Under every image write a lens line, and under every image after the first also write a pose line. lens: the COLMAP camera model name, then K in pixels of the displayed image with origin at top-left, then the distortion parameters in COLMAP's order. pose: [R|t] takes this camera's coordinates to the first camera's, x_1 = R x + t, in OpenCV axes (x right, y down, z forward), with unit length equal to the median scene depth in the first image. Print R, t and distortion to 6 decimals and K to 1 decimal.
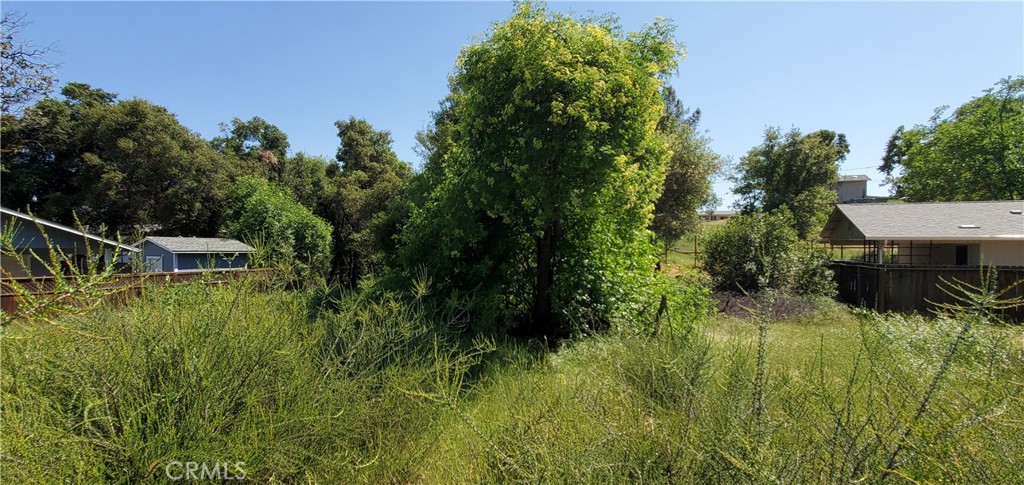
lens RADIAL K [[507.5, 0, 514.1], [0, 507.5, 246.5], [0, 0, 1]] dist [0.011508, 0.000199]
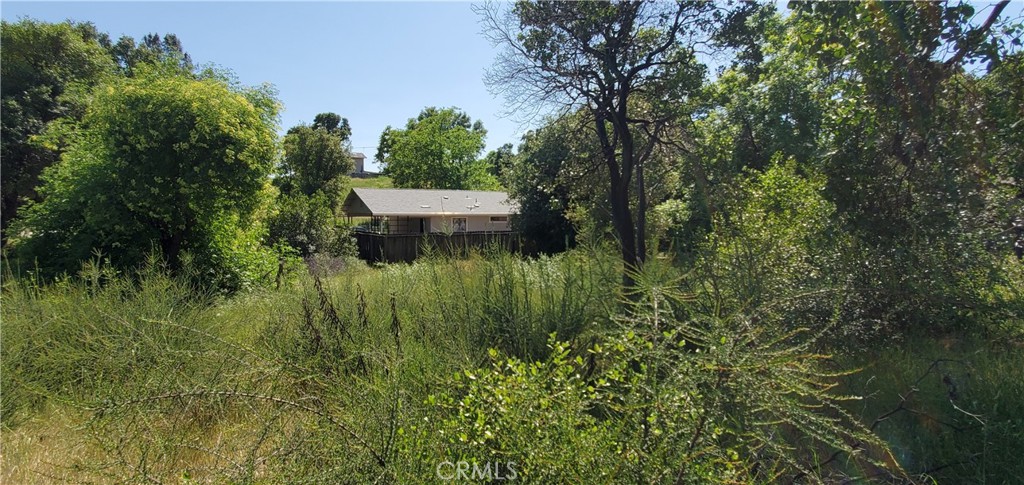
lens RADIAL K [[507.5, 0, 514.0], [0, 507.5, 251.0], [0, 0, 1]] dist [0.011508, 0.000199]
pose [[0.625522, -0.064708, 0.777518, -0.171254], [0.001683, 0.996664, 0.081593, -0.026053], [-0.780204, -0.049730, 0.623545, -0.198766]]
